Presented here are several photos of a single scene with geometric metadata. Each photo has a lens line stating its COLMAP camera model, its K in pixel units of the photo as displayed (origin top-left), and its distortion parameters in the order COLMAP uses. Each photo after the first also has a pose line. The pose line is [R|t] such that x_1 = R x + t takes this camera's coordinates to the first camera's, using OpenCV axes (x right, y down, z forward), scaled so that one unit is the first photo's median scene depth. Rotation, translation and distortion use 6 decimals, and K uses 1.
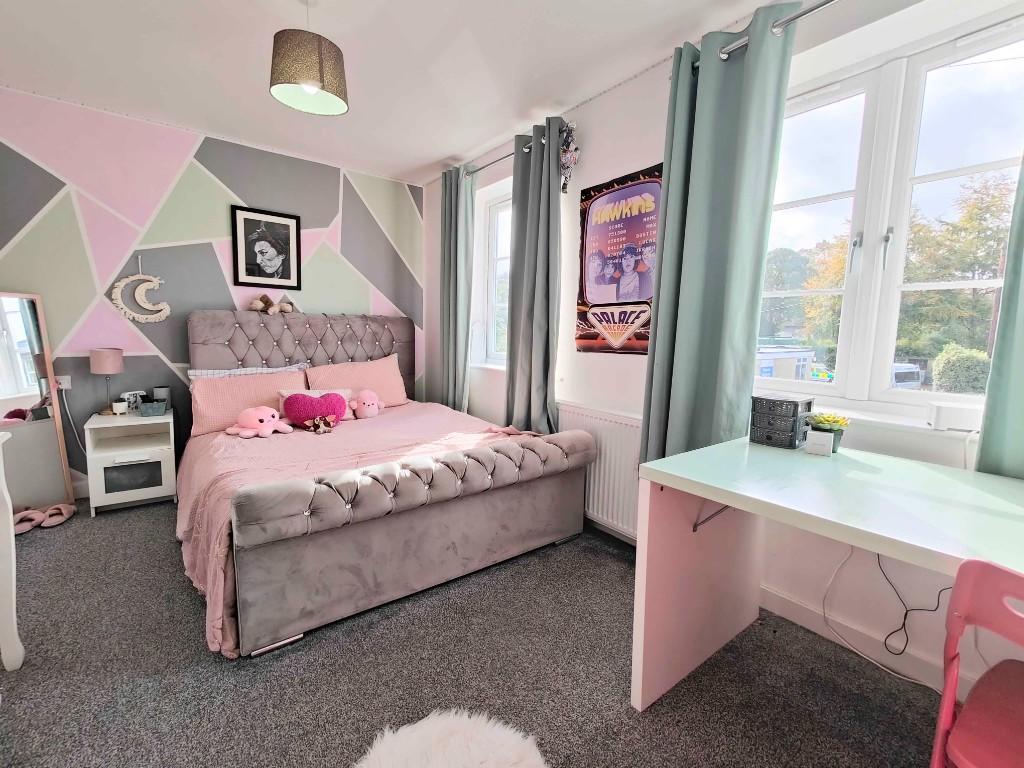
lens RADIAL K [[451.7, 0, 509.8], [0, 451.7, 378.4], [0, 0, 1]] dist [0.002730, 0.000235]
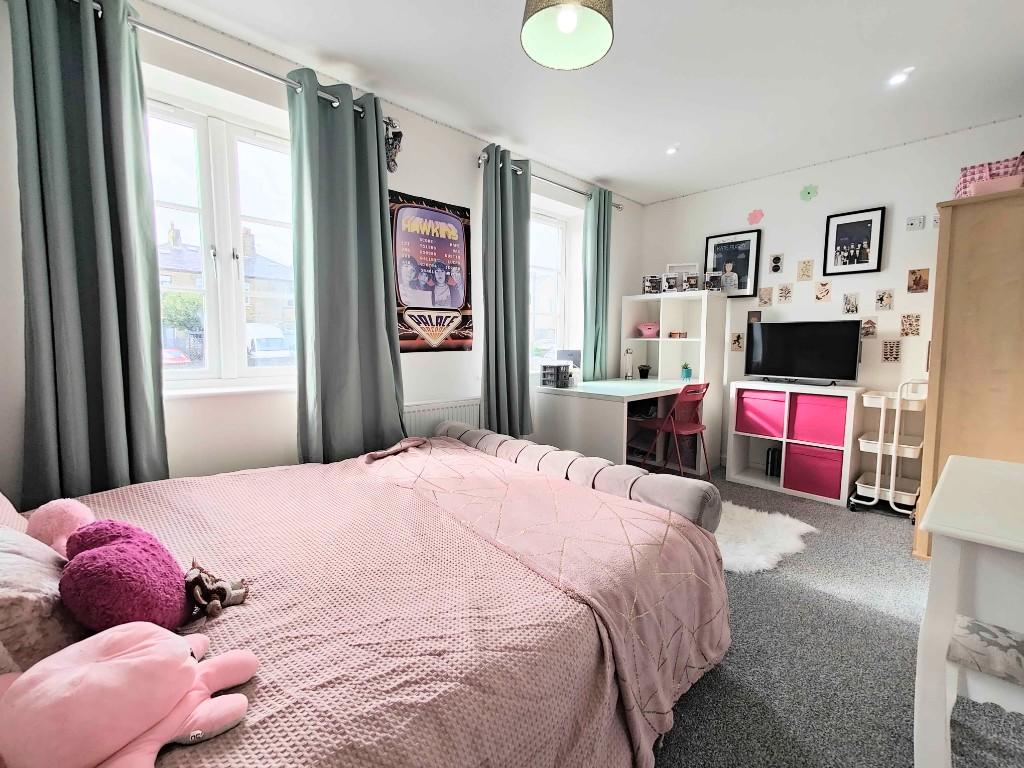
lens RADIAL K [[451.7, 0, 509.8], [0, 451.7, 378.4], [0, 0, 1]] dist [0.002730, 0.000235]
pose [[-0.126350, -0.085570, 0.988288, -0.945642], [0.111386, 0.988748, 0.099850, -0.082779], [-0.985712, 0.122697, -0.115397, 0.965198]]
